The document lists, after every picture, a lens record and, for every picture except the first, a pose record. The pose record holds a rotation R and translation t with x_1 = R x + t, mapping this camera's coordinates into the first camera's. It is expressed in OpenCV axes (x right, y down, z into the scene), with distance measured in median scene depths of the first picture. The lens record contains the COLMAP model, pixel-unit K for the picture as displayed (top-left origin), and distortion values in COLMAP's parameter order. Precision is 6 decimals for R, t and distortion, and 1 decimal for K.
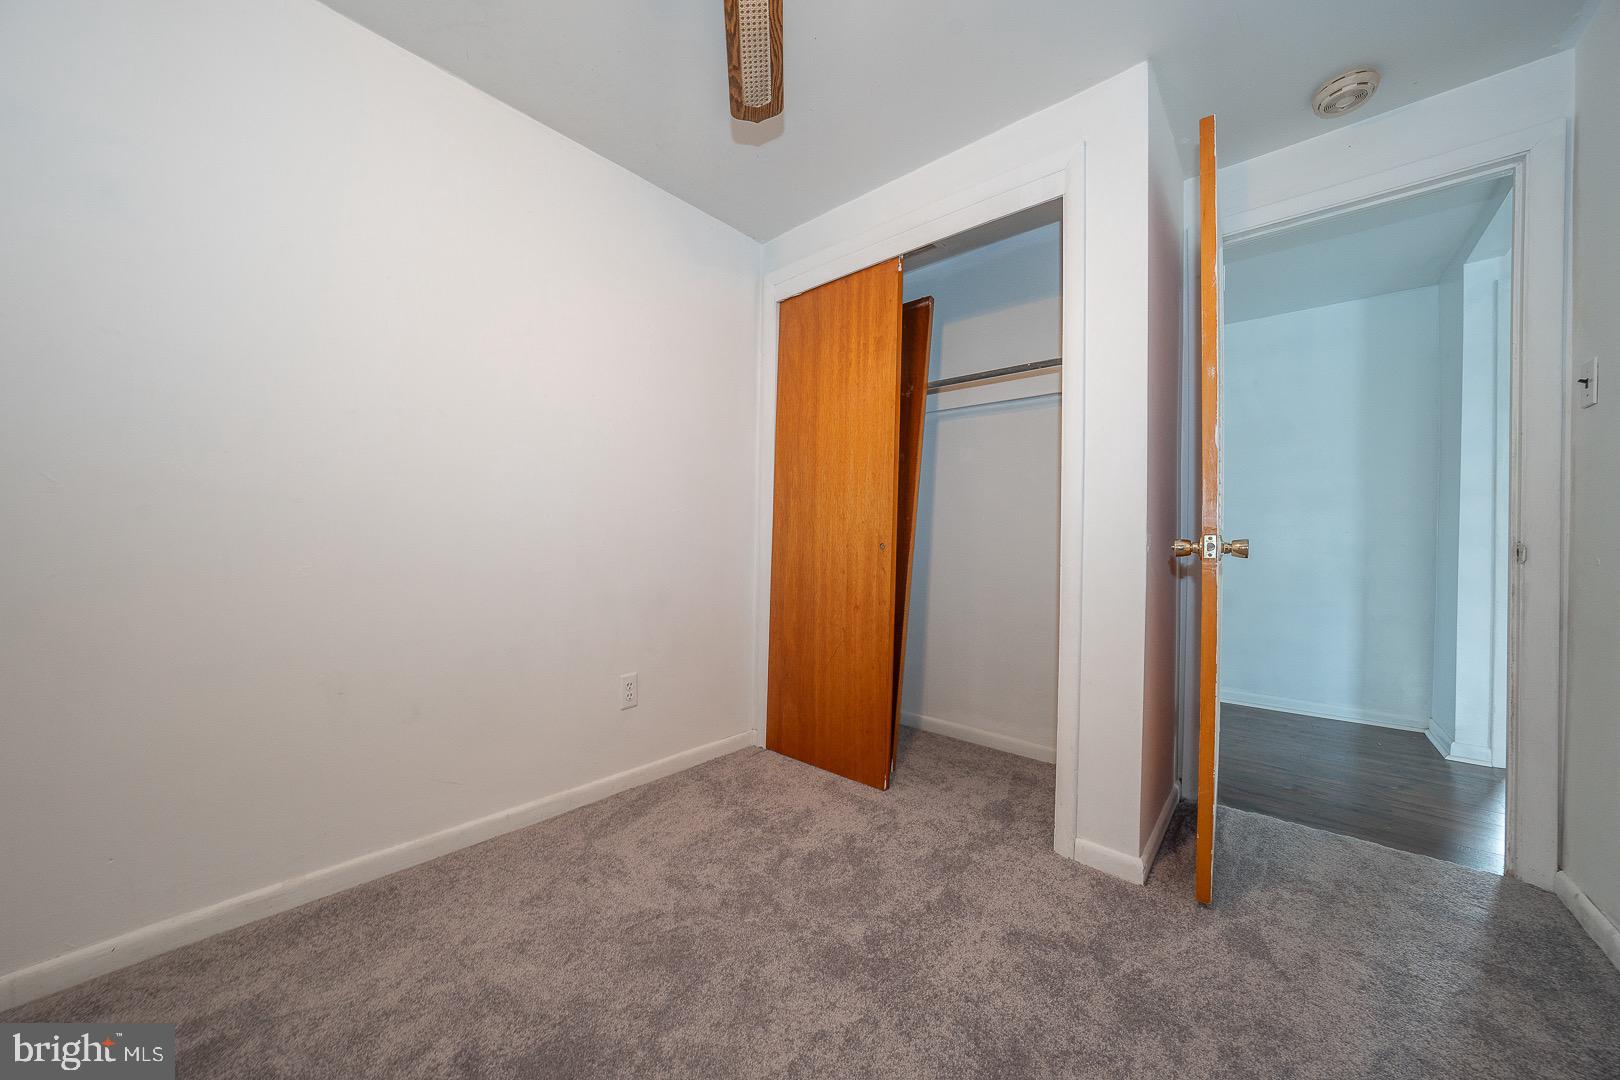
lens RADIAL K [[552.6, 0, 808.2], [0, 552.6, 532.9], [0, 0, 1]] dist [-0.008257, 0.000025]
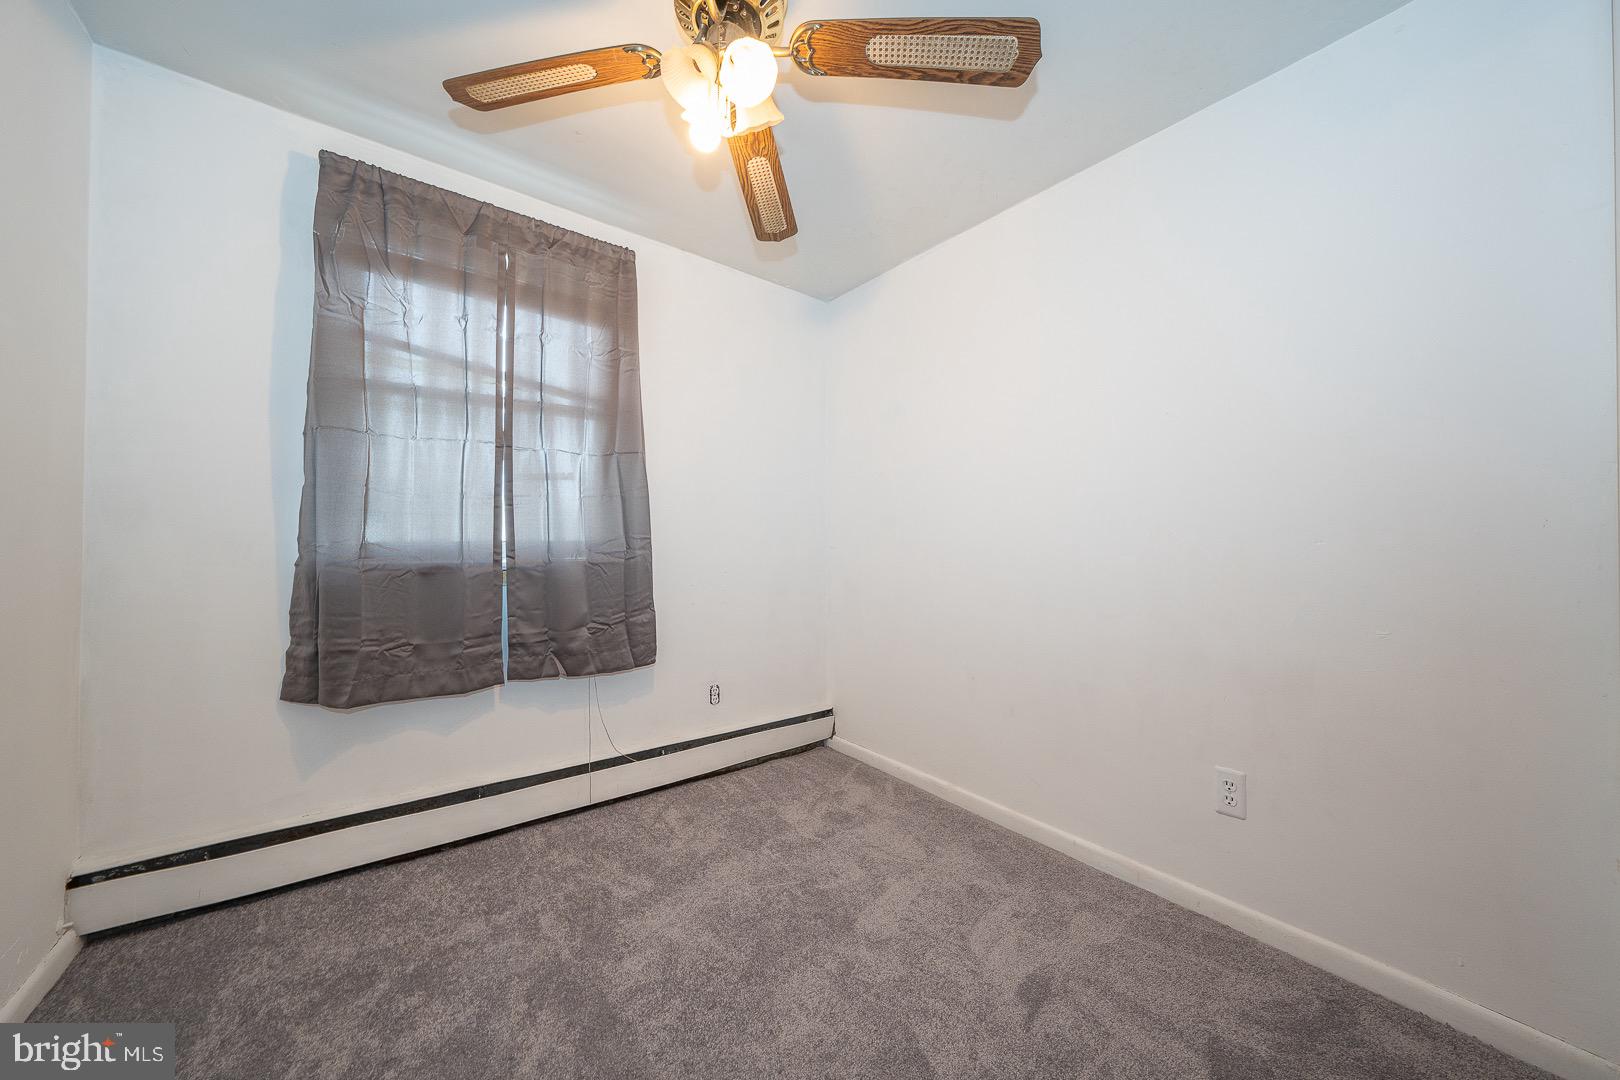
lens RADIAL K [[552.6, 0, 808.8], [0, 552.6, 546.3], [0, 0, 1]] dist [-0.008257, 0.000025]
pose [[-0.172695, -0.031579, -0.984469, 0.677237], [-0.010799, 0.999487, -0.030166, -0.016112], [0.984916, 0.005422, -0.172947, 0.770185]]
